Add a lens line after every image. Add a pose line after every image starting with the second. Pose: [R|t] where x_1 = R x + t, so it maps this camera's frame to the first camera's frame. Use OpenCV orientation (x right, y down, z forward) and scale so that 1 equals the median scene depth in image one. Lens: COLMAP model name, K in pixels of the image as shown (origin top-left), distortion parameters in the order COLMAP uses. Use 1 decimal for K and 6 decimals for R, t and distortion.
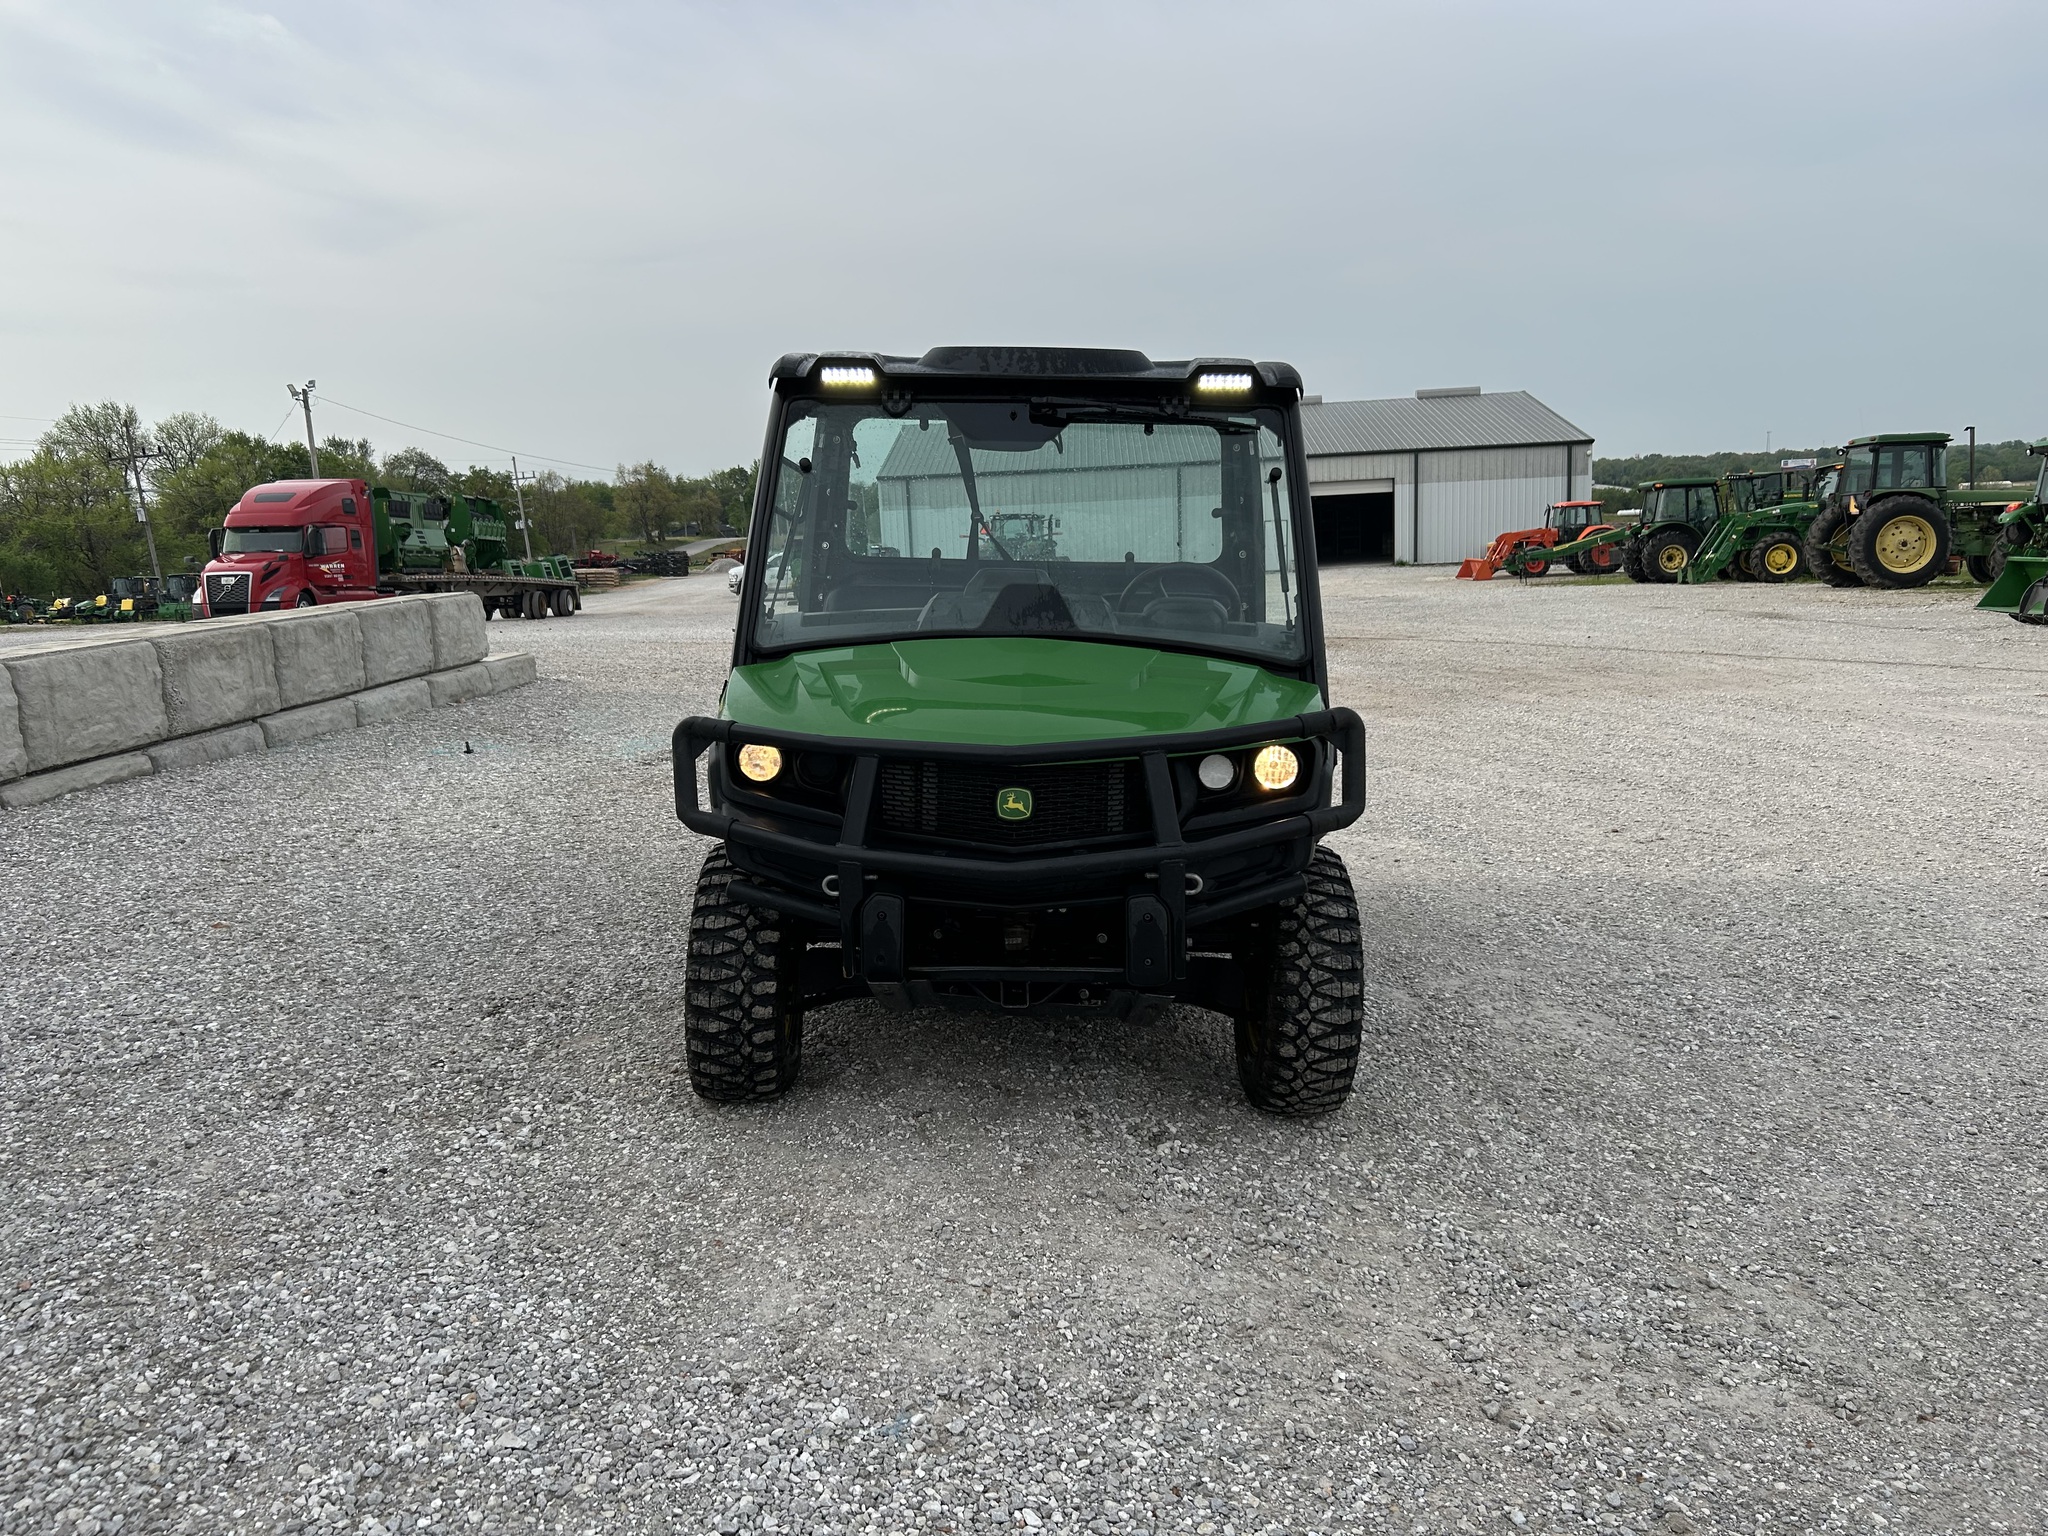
lens RADIAL K [[1545.1, 0, 1017.7], [0, 1545.1, 777.7], [0, 0, 1]] dist [0.051639, -0.054858]
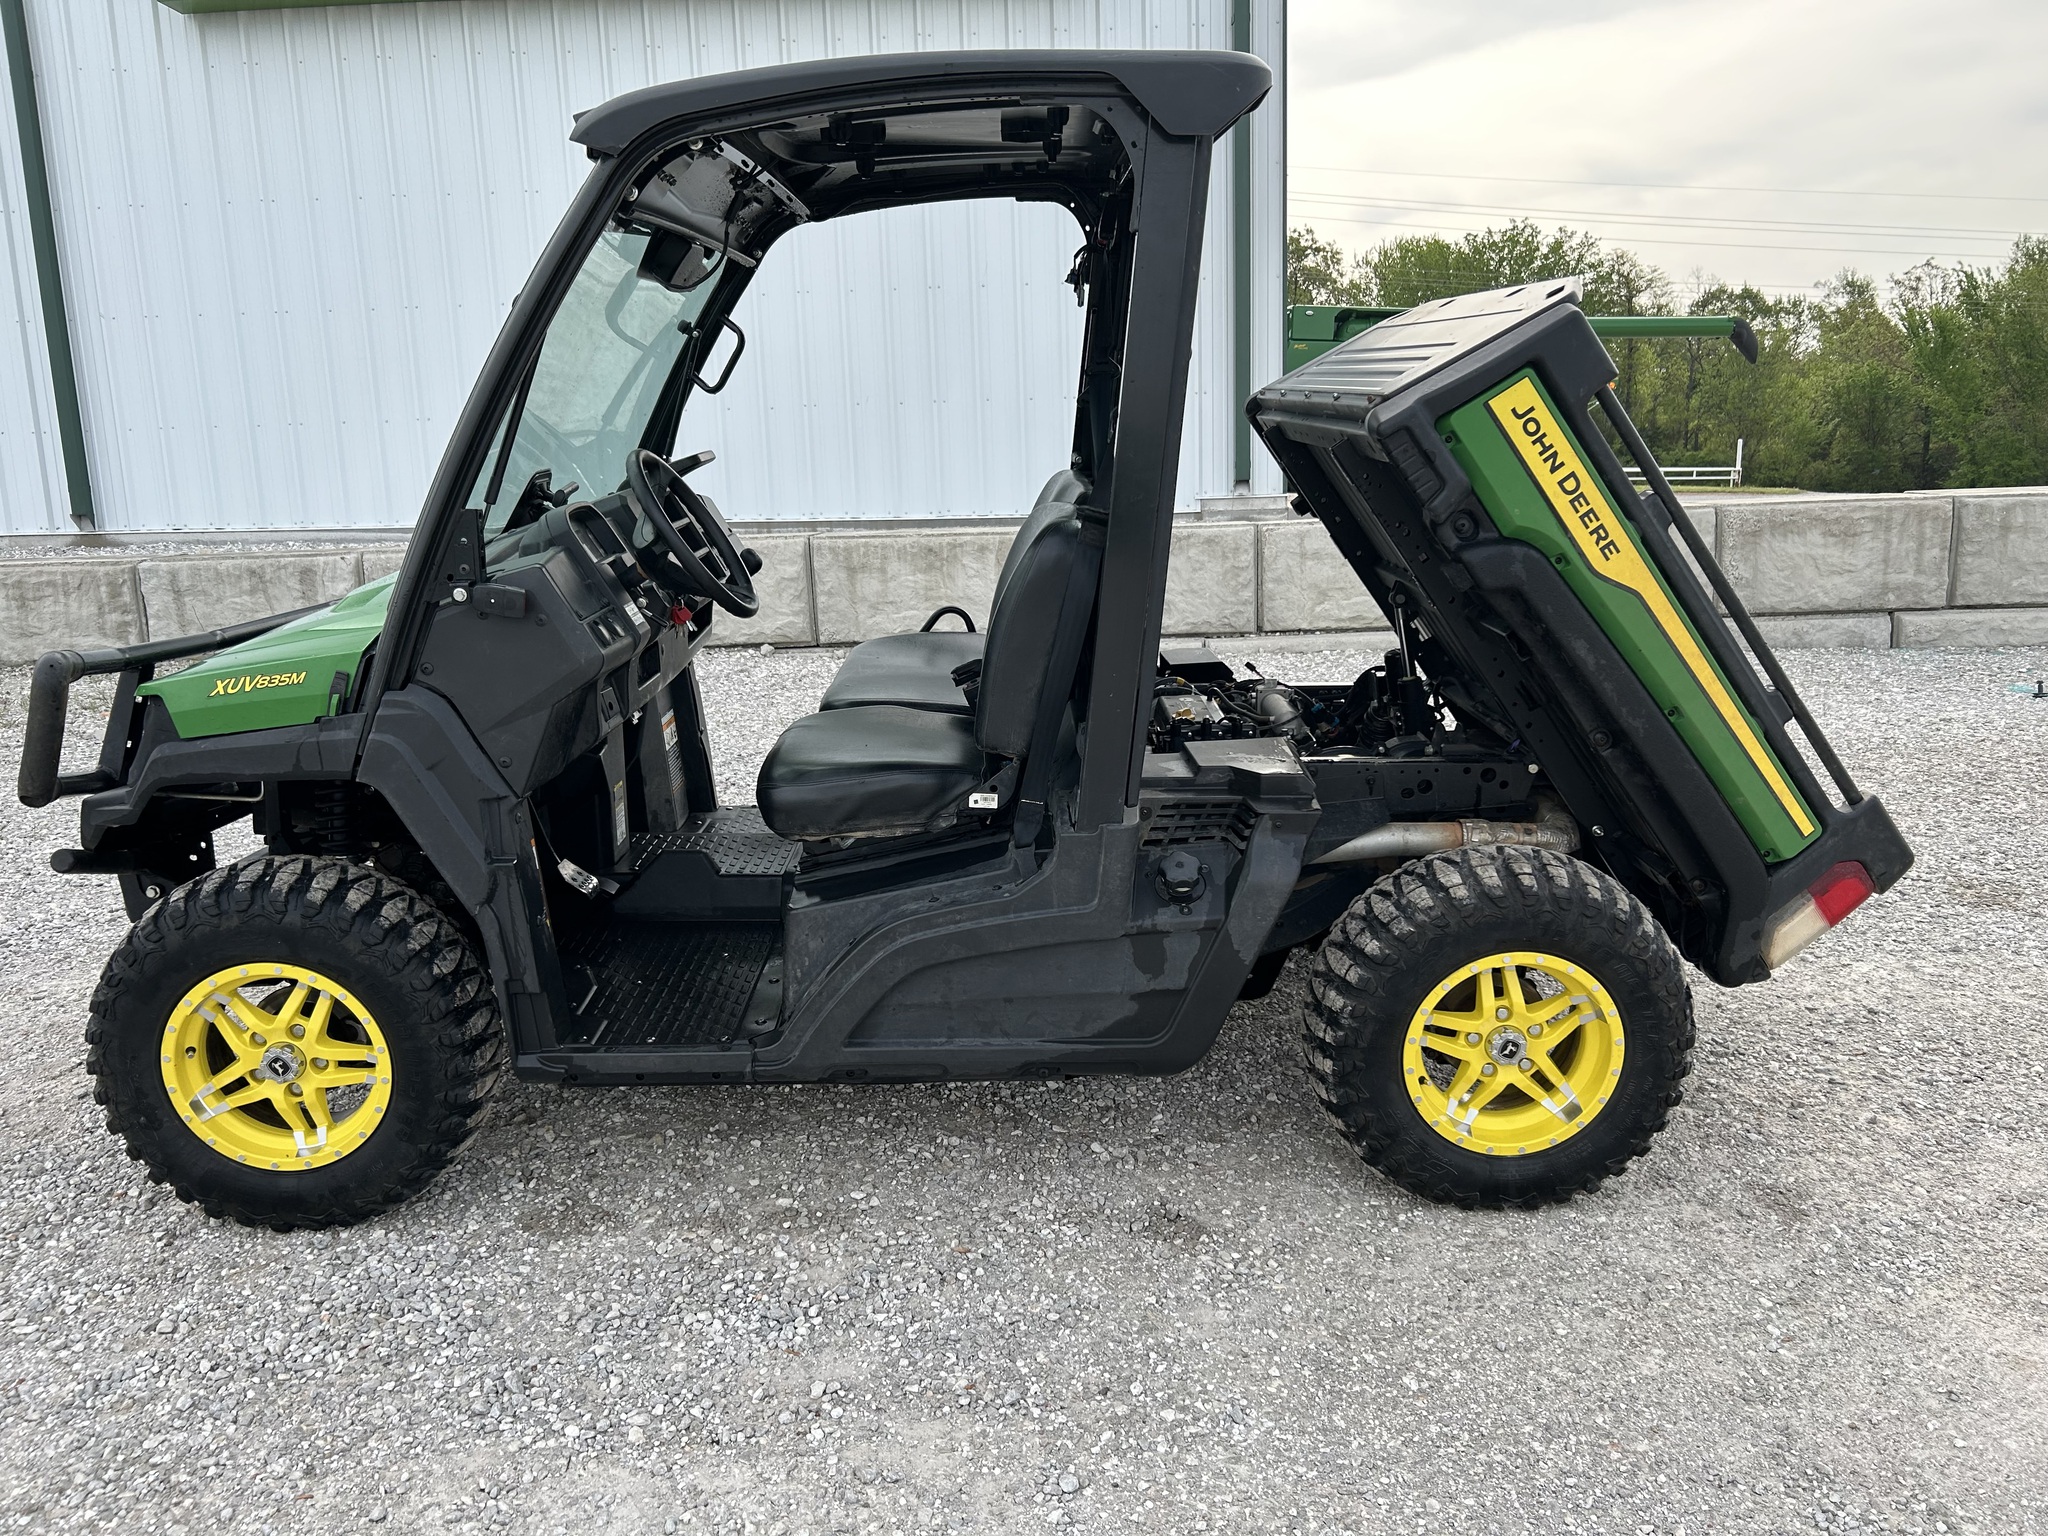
lens RADIAL K [[1545.1, 0, 1017.8], [0, 1545.1, 770.2], [0, 0, 1]] dist [0.051639, -0.054858]
pose [[0.021112, 0.229099, -0.973174, 0.089885], [-0.138997, 0.964611, 0.224068, -0.020888], [0.990068, 0.130538, 0.052208, 0.134443]]
